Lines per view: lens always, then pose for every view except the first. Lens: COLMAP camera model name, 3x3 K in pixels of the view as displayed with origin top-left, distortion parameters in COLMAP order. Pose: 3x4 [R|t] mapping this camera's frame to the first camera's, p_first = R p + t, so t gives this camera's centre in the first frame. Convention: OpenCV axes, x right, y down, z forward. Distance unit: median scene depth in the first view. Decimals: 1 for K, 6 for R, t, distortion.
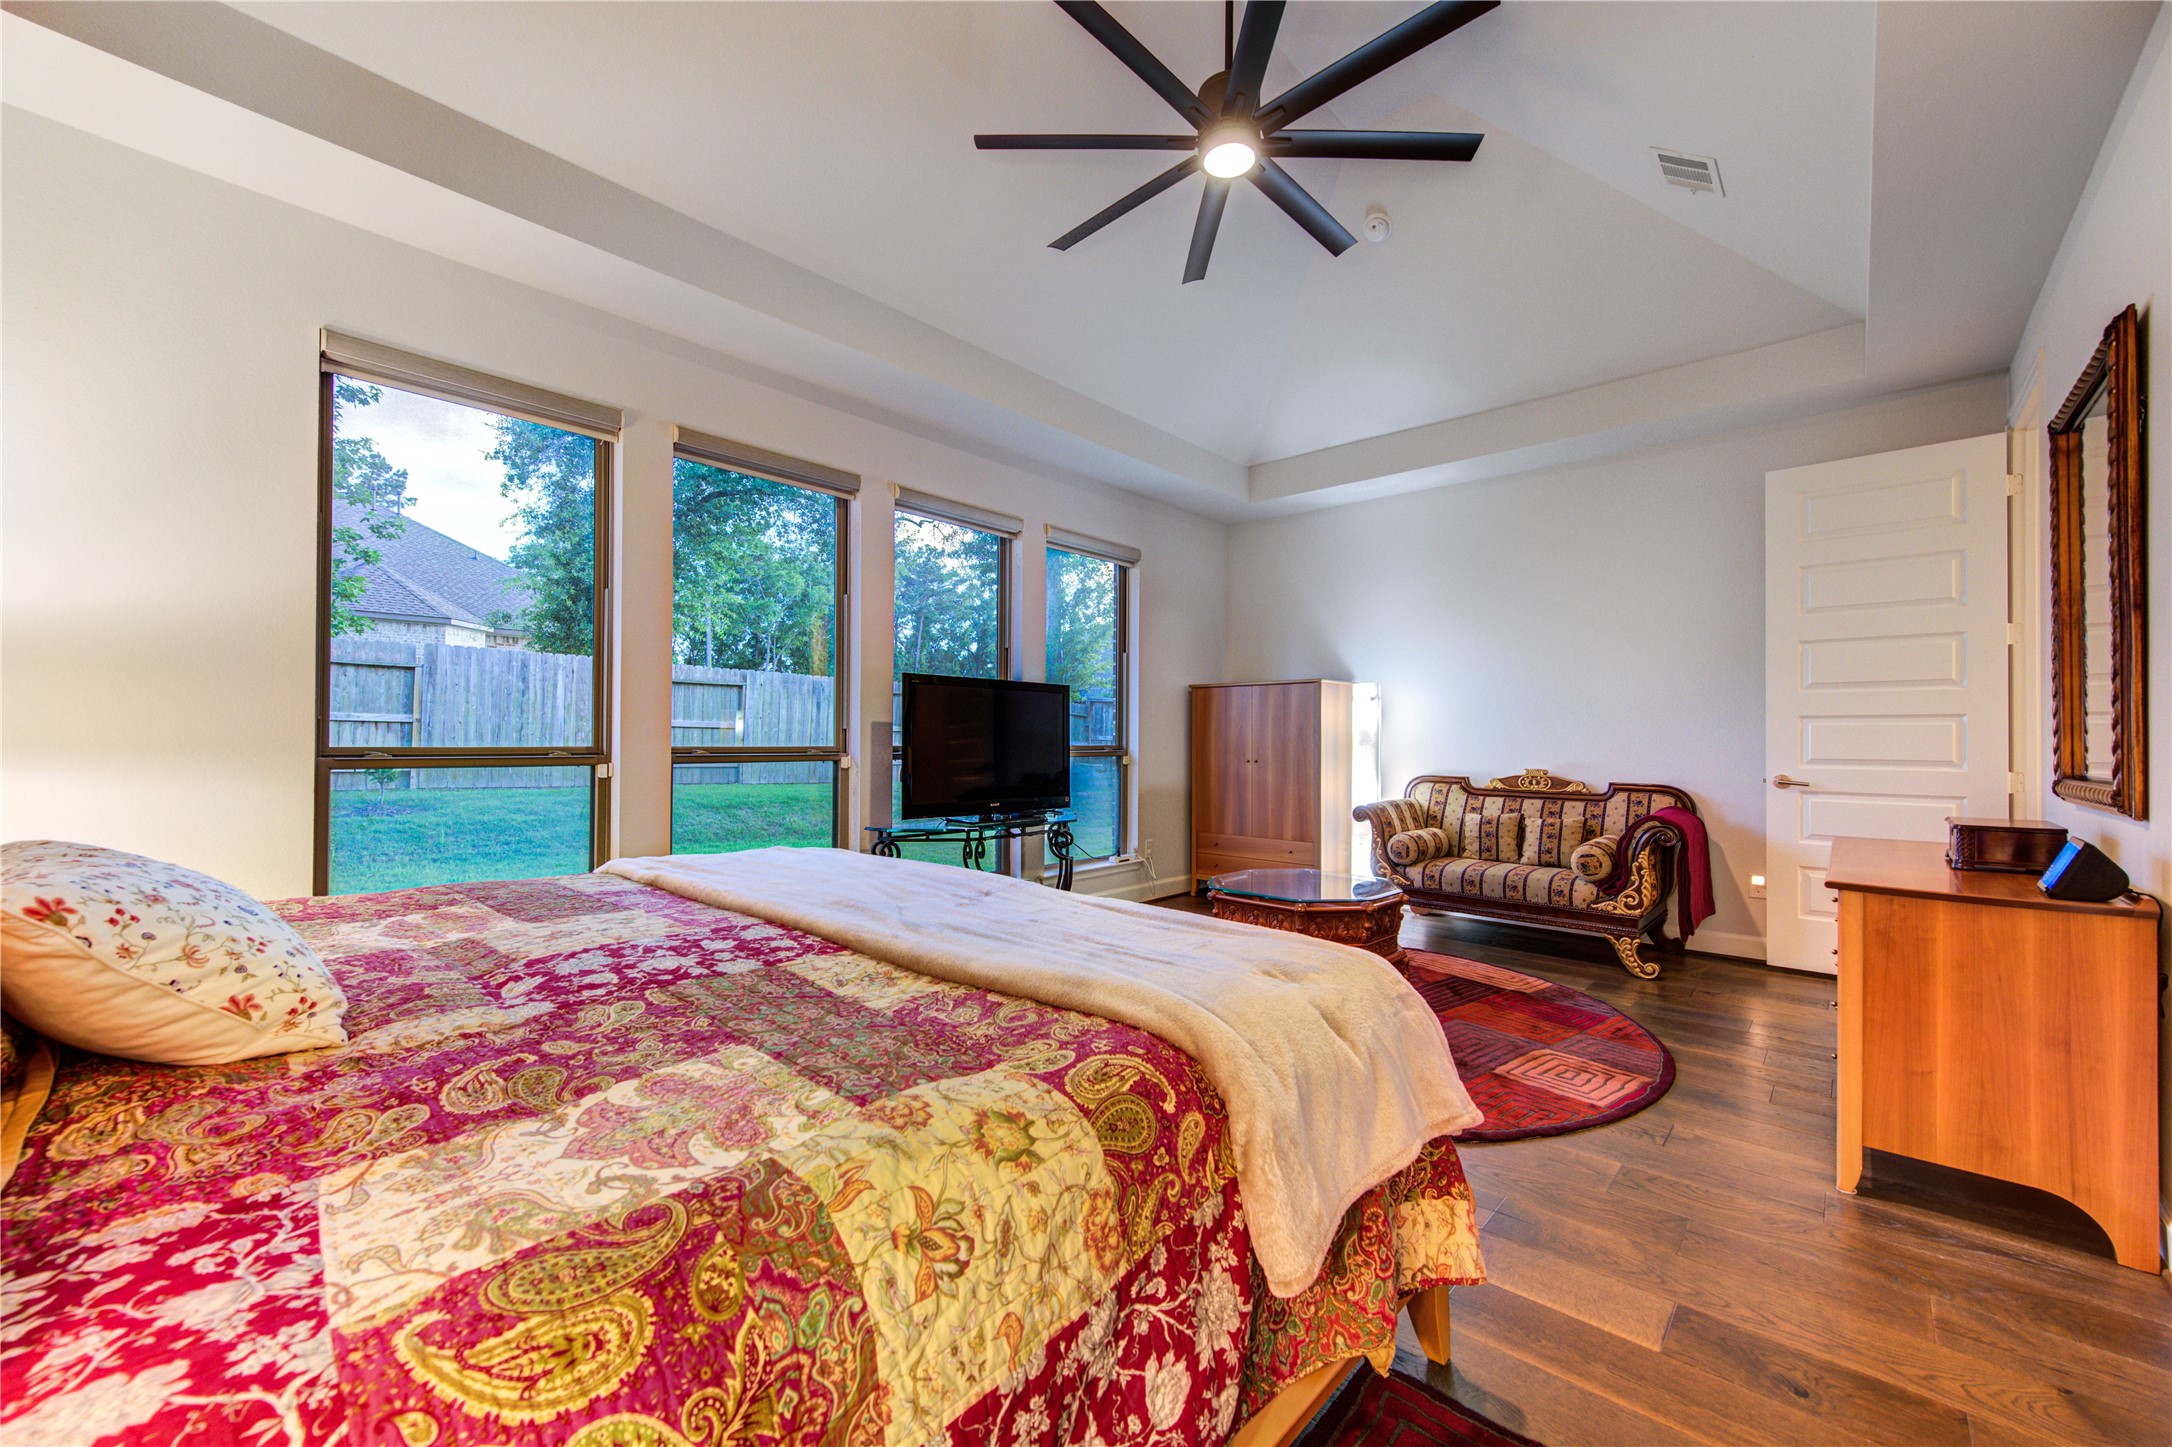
lens RADIAL K [[822.9, 0, 1096.4], [0, 822.9, 732.3], [0, 0, 1]] dist [-0.031733, 0.000035]
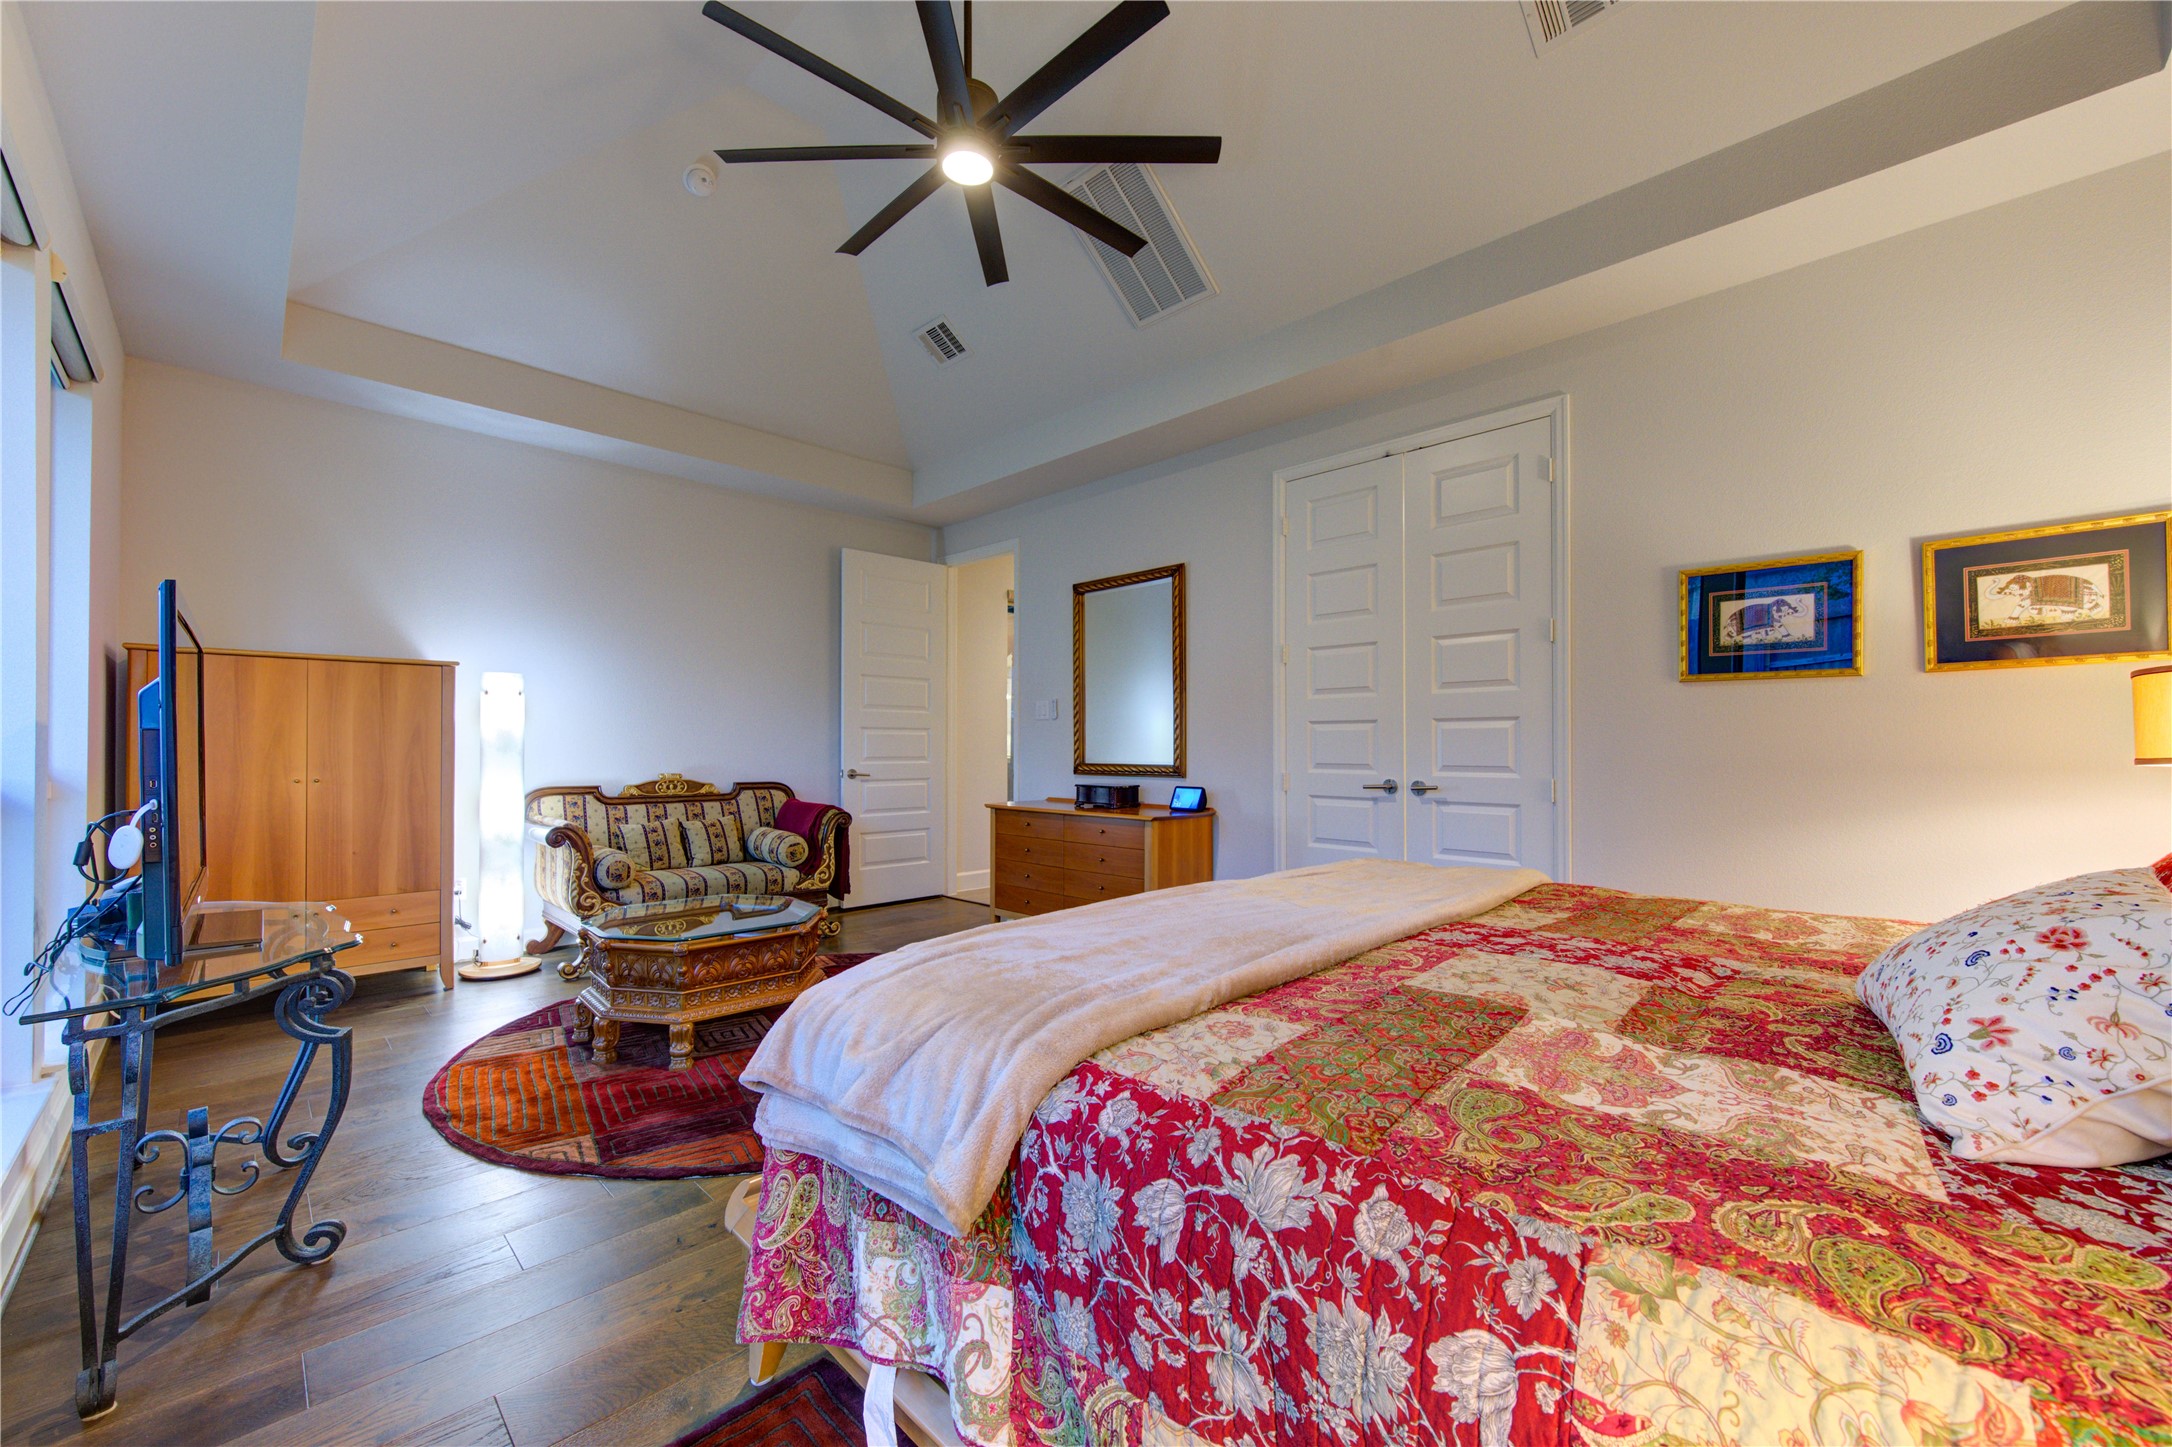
lens RADIAL K [[822.9, 0, 1096.4], [0, 822.9, 732.3], [0, 0, 1]] dist [-0.031733, 0.000035]
pose [[0.016736, 0.010392, 0.999806, -0.530194], [-0.005395, 0.999932, -0.010303, 0.001919], [-0.999845, -0.005222, 0.016791, 0.525584]]
